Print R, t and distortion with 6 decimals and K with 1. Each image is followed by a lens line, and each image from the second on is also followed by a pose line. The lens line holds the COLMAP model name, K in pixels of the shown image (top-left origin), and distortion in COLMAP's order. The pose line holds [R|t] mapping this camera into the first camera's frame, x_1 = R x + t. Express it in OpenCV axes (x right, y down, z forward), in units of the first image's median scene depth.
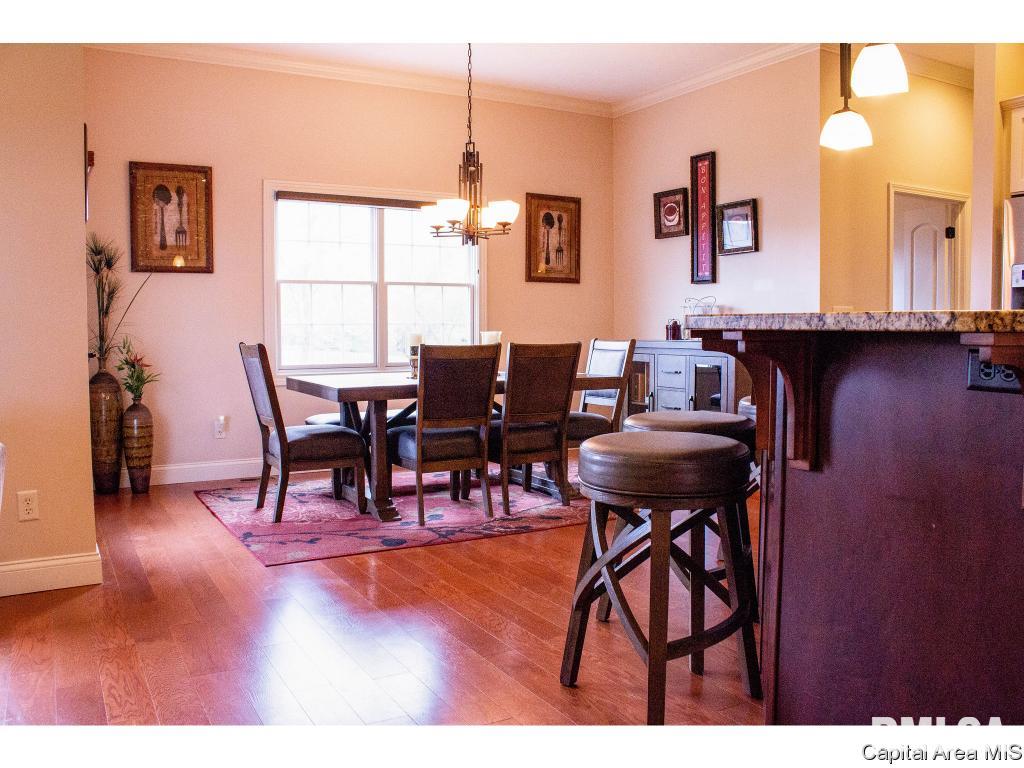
lens RADIAL K [[849.2, 0, 511.4], [0, 849.2, 384.9], [0, 0, 1]] dist [-0.167228, 0.146927]
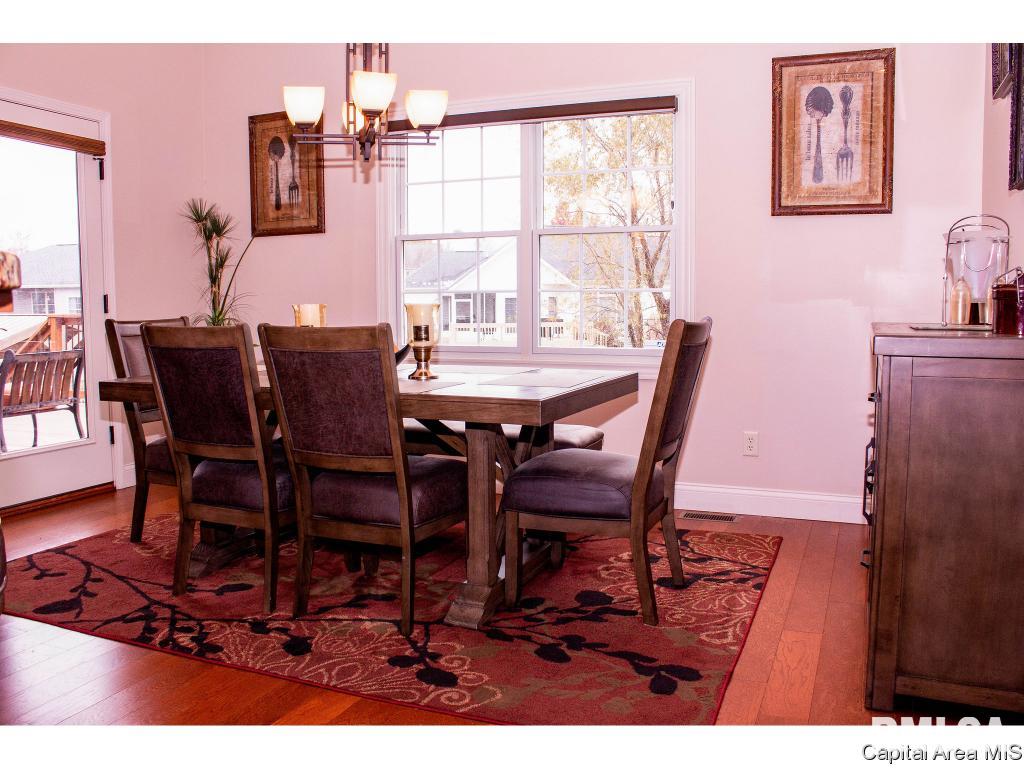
lens RADIAL K [[849.2, 0, 510.4], [0, 849.2, 386.6], [0, 0, 1]] dist [-0.167228, 0.146927]
pose [[0.608618, 0.076646, -0.789753, 0.437269], [-0.051101, 0.997044, 0.057384, -0.037650], [0.791816, 0.005432, 0.610735, 0.632459]]
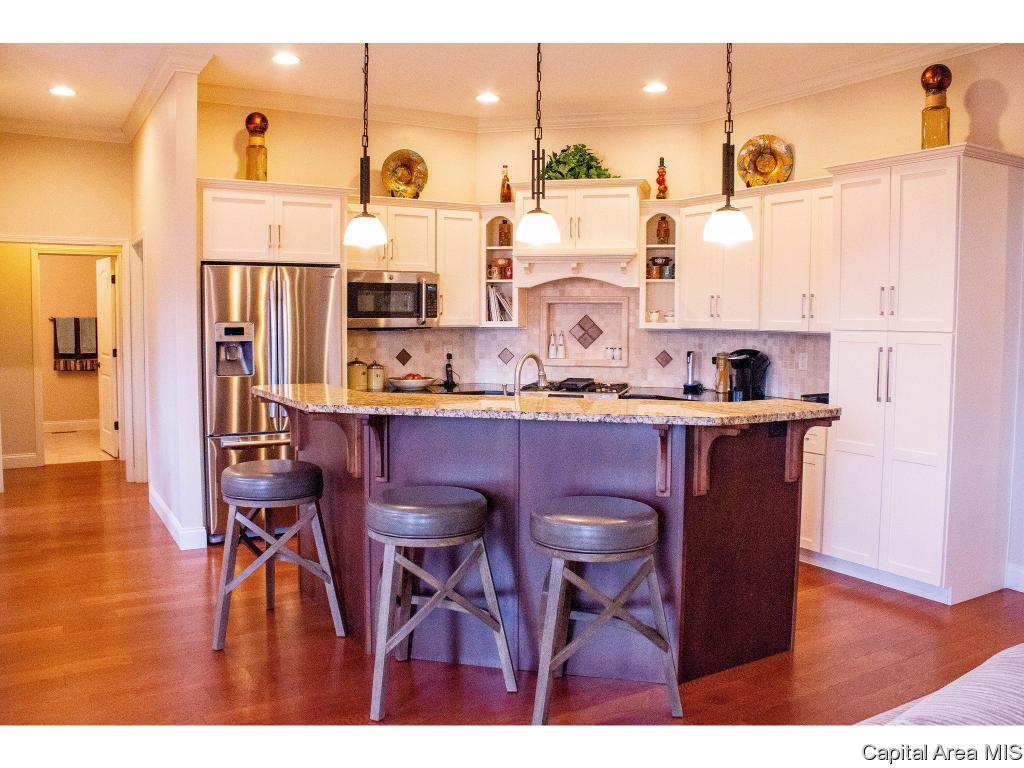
lens RADIAL K [[849.2, 0, 517.1], [0, 849.2, 383.1], [0, 0, 1]] dist [-0.167228, 0.146927]
pose [[-0.026893, -0.074670, 0.996846, -0.439256], [0.061065, 0.995221, 0.076196, -0.092734], [-0.997771, 0.062922, -0.022205, 0.441963]]
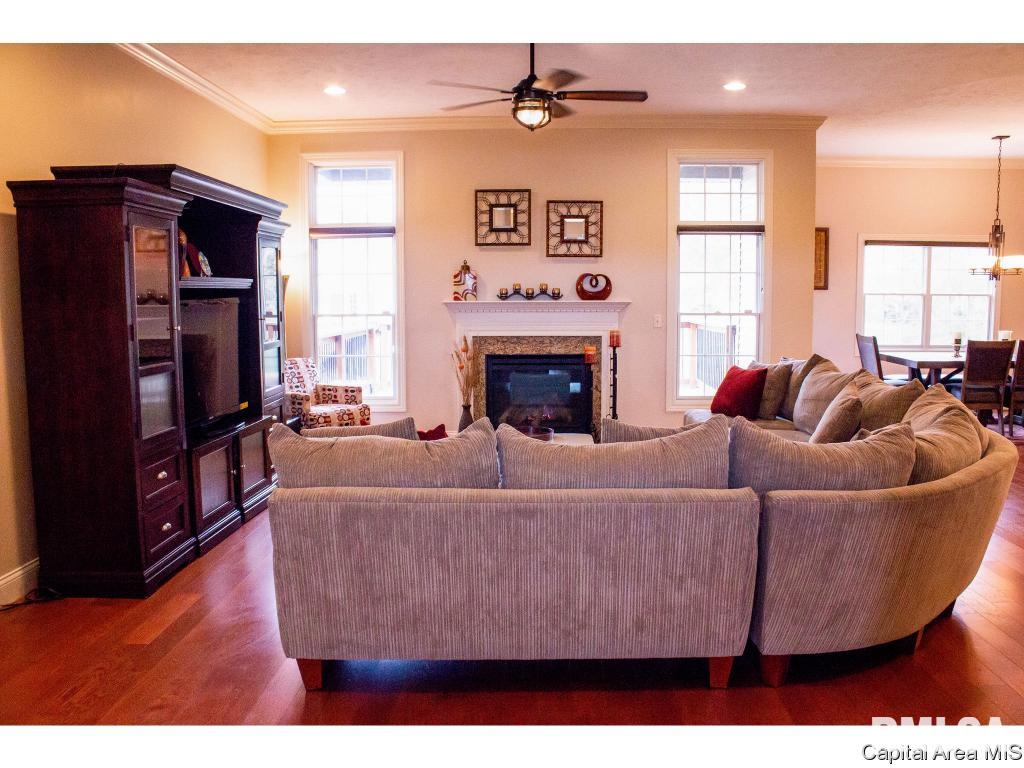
lens RADIAL K [[849.2, 0, 519.8], [0, 849.2, 376.2], [0, 0, 1]] dist [-0.167228, 0.146927]
pose [[0.858871, 0.051154, -0.509631, -0.021520], [-0.034200, 0.998507, 0.042589, -0.008187], [0.511049, -0.019149, 0.859338, -0.801646]]
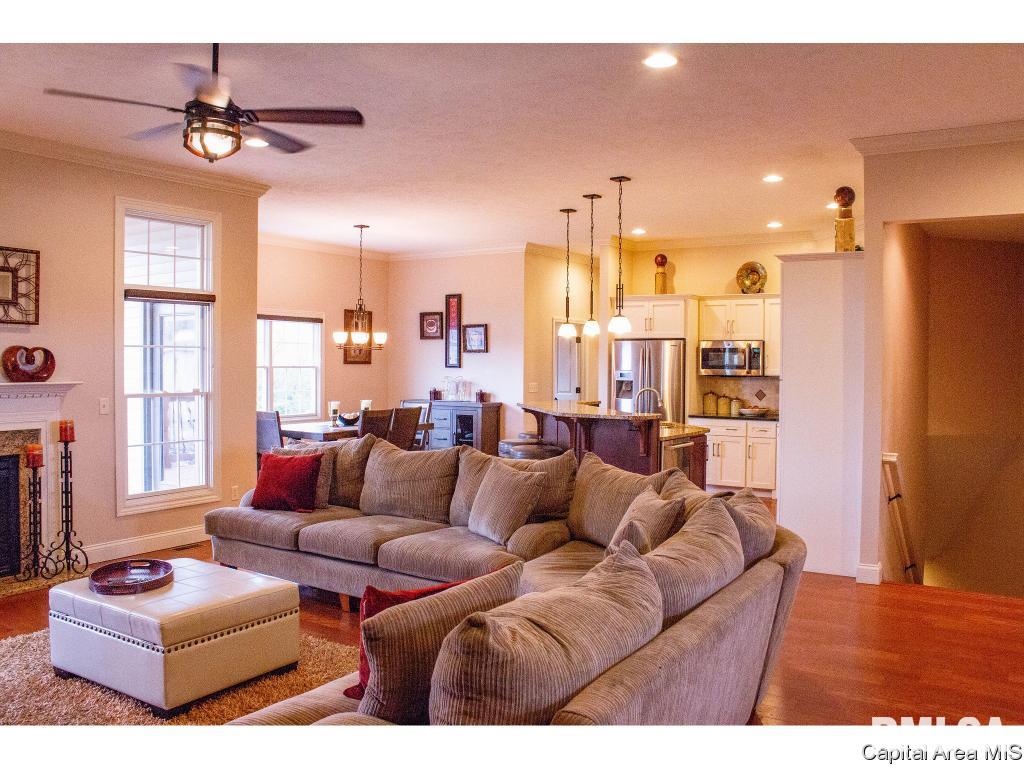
lens RADIAL K [[849.2, 0, 517.6], [0, 849.2, 383.1], [0, 0, 1]] dist [-0.167228, 0.146927]
pose [[0.884361, -0.003466, 0.466791, -0.541696], [0.021751, 0.999192, -0.033789, -0.028015], [-0.466297, 0.040035, 0.883722, -0.713381]]
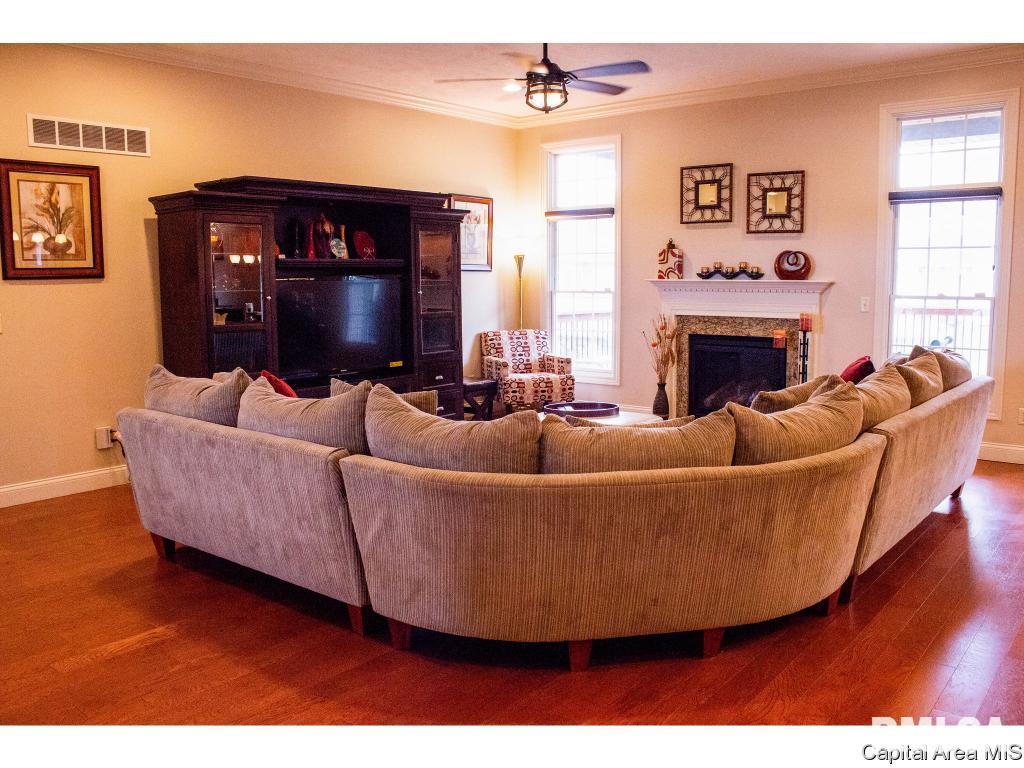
lens RADIAL K [[849.2, 0, 515.1], [0, 849.2, 379.6], [0, 0, 1]] dist [-0.167228, 0.146927]
pose [[0.370442, 0.114373, -0.921787, 0.369366], [-0.057941, 0.993303, 0.099961, -0.028538], [0.927047, 0.016379, 0.374588, -0.417893]]
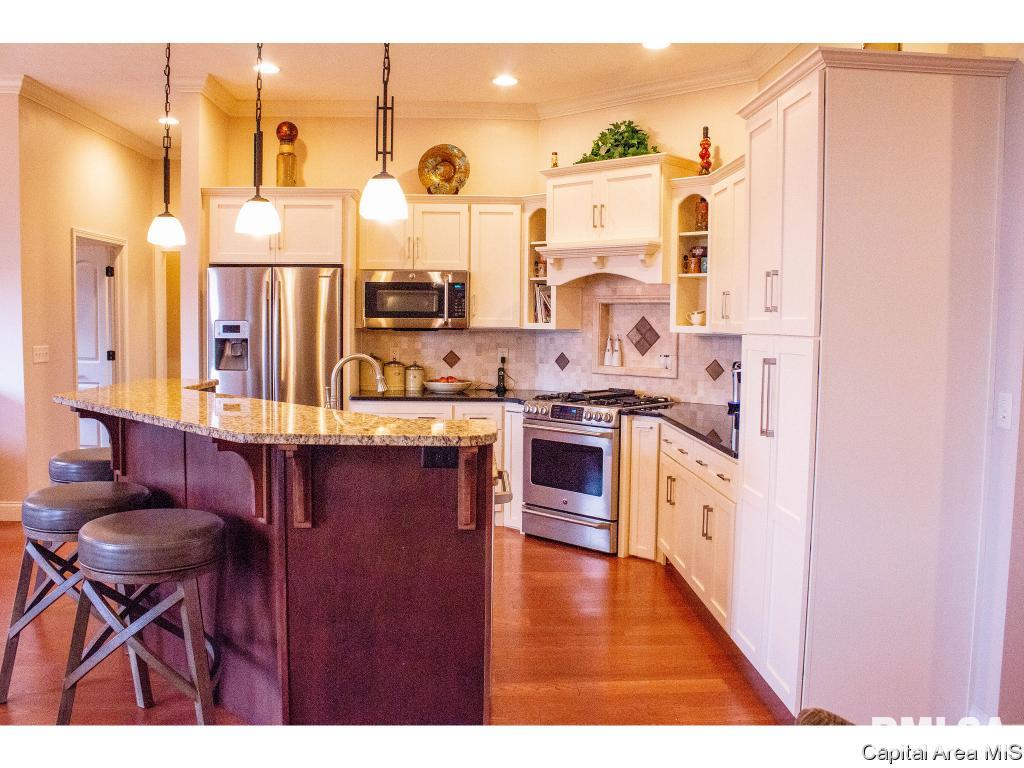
lens RADIAL K [[849.2, 0, 516.8], [0, 849.2, 376.5], [0, 0, 1]] dist [-0.167228, 0.146927]
pose [[0.449863, -0.050797, 0.891652, -0.243762], [0.045237, 0.998396, 0.034055, -0.061628], [-0.891951, 0.025016, 0.451440, -0.001186]]
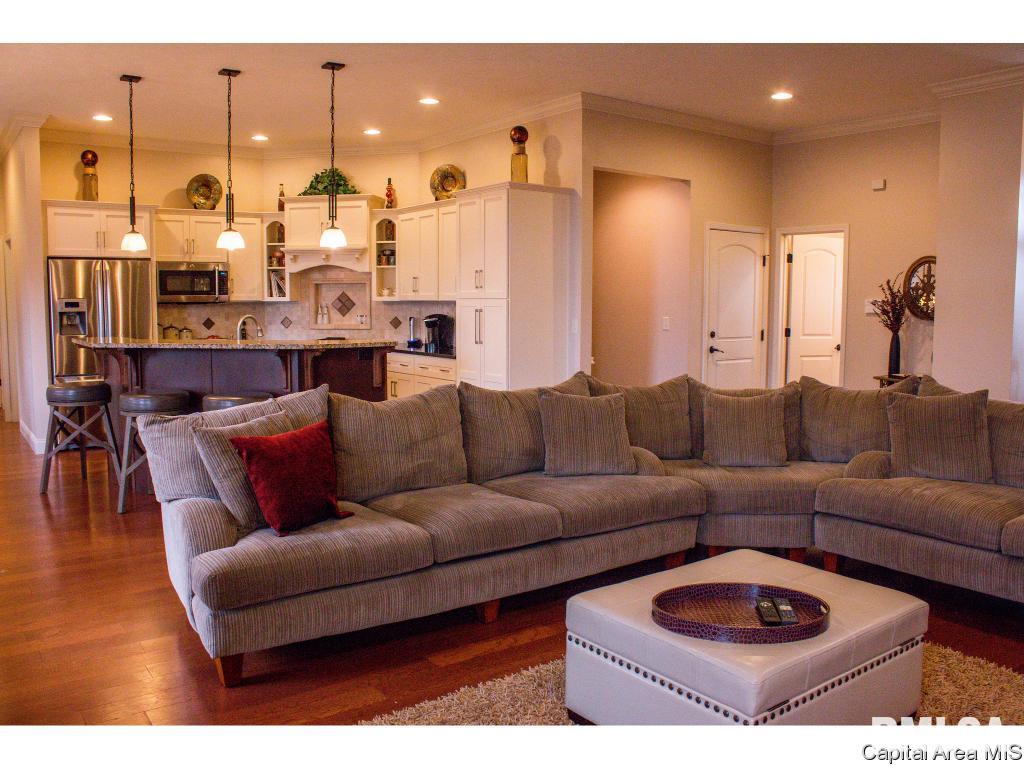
lens RADIAL K [[849.2, 0, 518.5], [0, 849.2, 381.4], [0, 0, 1]] dist [-0.167228, 0.146927]
pose [[-0.117235, -0.094692, 0.988580, -0.897898], [0.063837, 0.992667, 0.102654, -0.065998], [-0.991050, 0.075143, -0.110330, 0.177187]]
